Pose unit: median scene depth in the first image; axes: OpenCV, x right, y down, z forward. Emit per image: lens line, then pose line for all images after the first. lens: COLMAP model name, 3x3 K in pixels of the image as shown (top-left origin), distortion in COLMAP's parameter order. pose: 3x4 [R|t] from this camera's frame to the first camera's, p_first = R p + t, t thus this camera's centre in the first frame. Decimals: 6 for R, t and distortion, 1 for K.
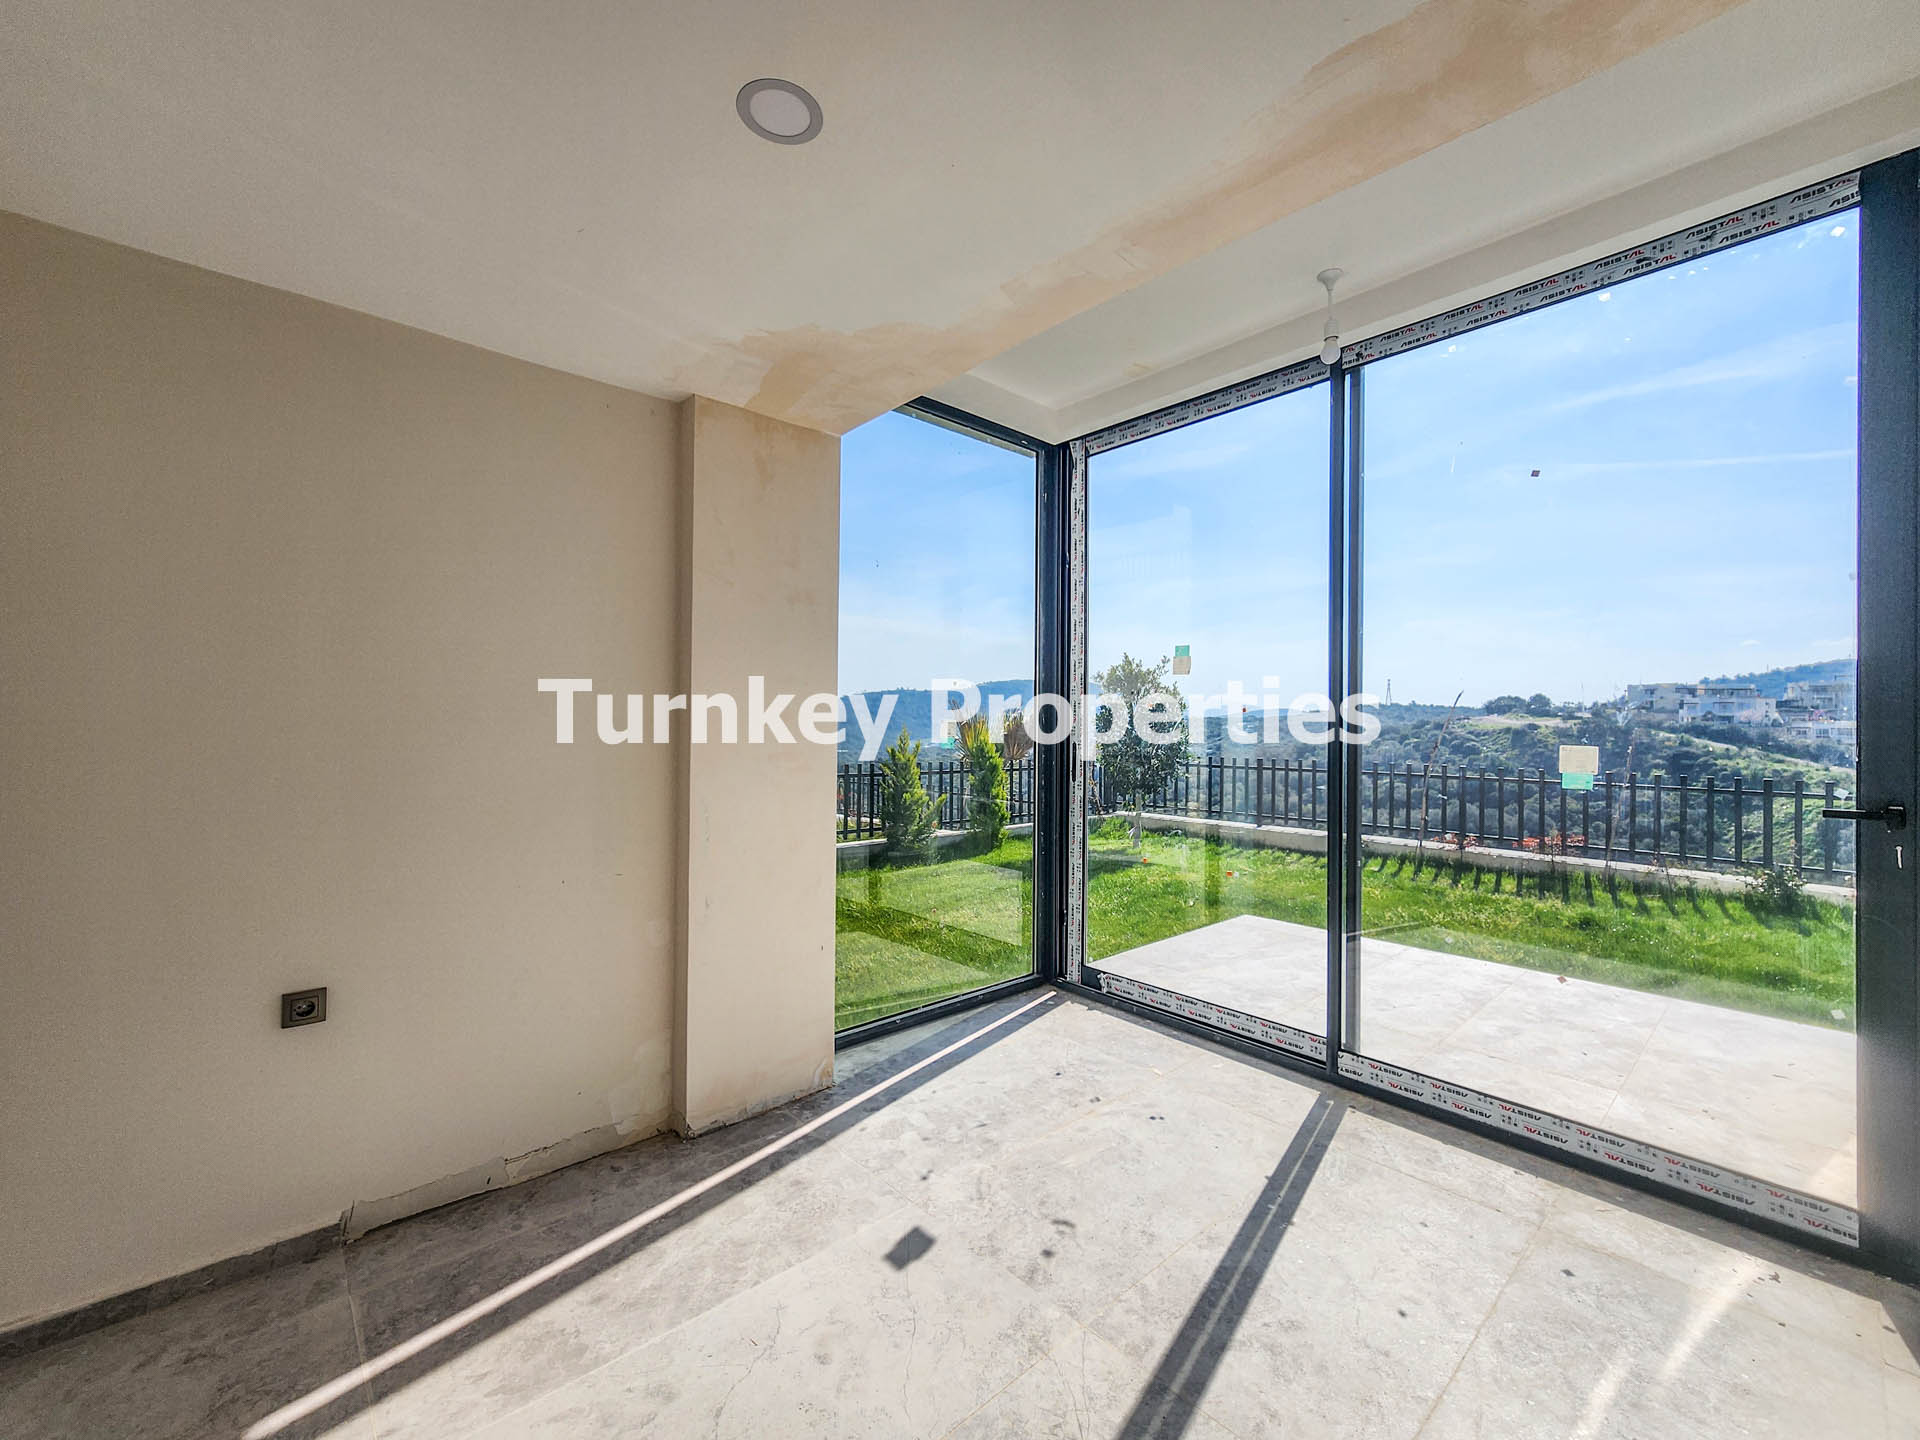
lens RADIAL K [[788.1, 0, 968.6], [0, 788.1, 717.8], [0, 0, 1]] dist [0.000427, 0.000066]
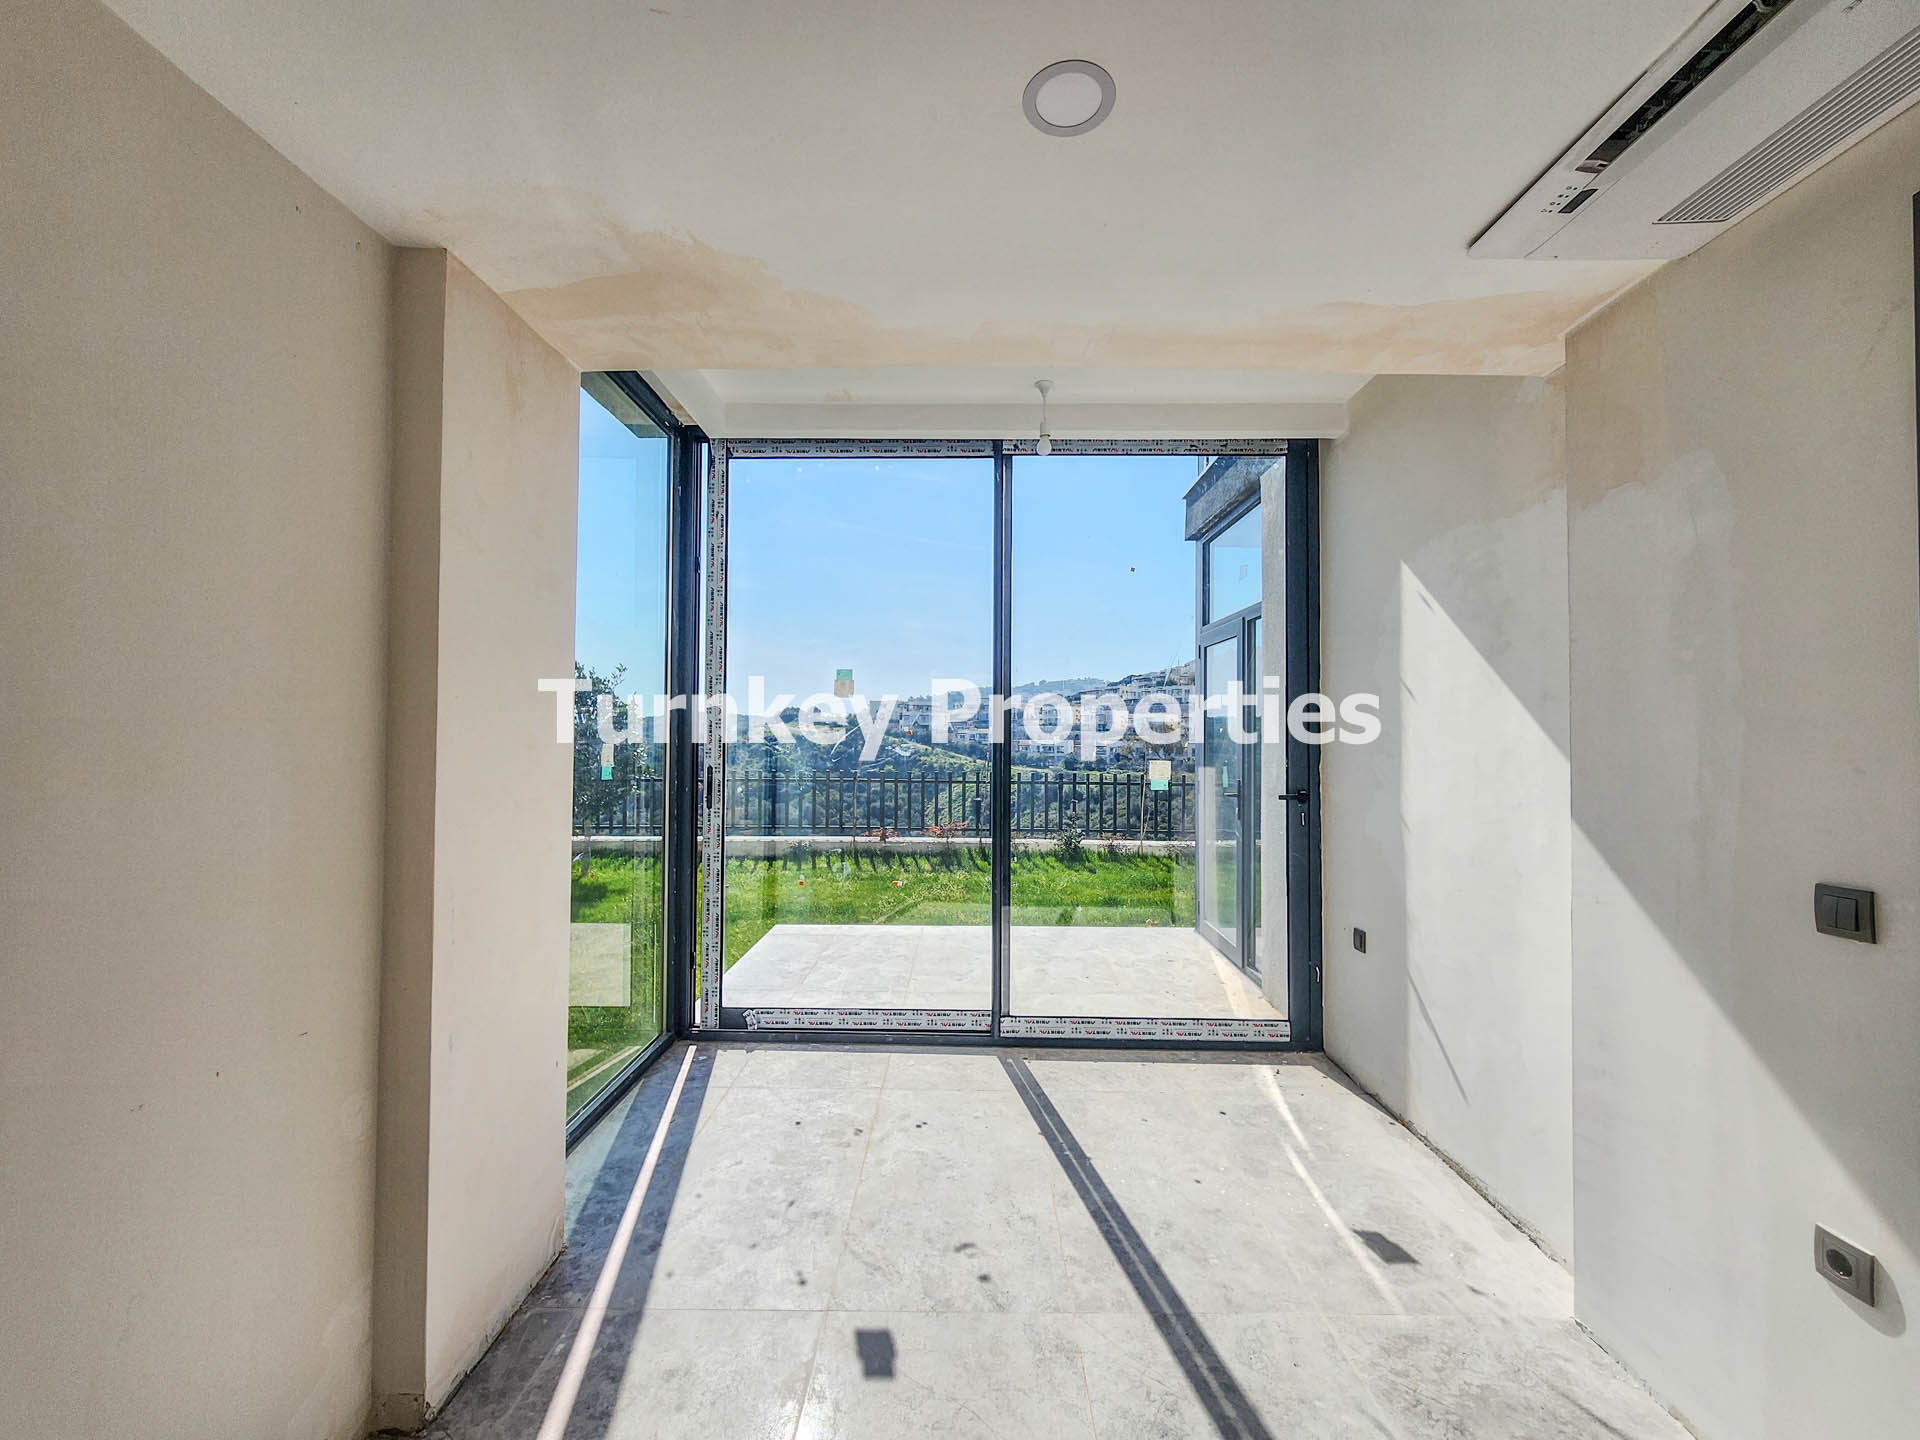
lens RADIAL K [[785.8, 0, 968.8], [0, 785.8, 719.9], [0, 0, 1]] dist [0.000163, 0.000286]
pose [[0.678233, 0.011302, 0.734760, -0.441844], [-0.007356, 0.999936, -0.008591, -0.021634], [-0.734810, 0.000422, 0.678273, 0.215499]]
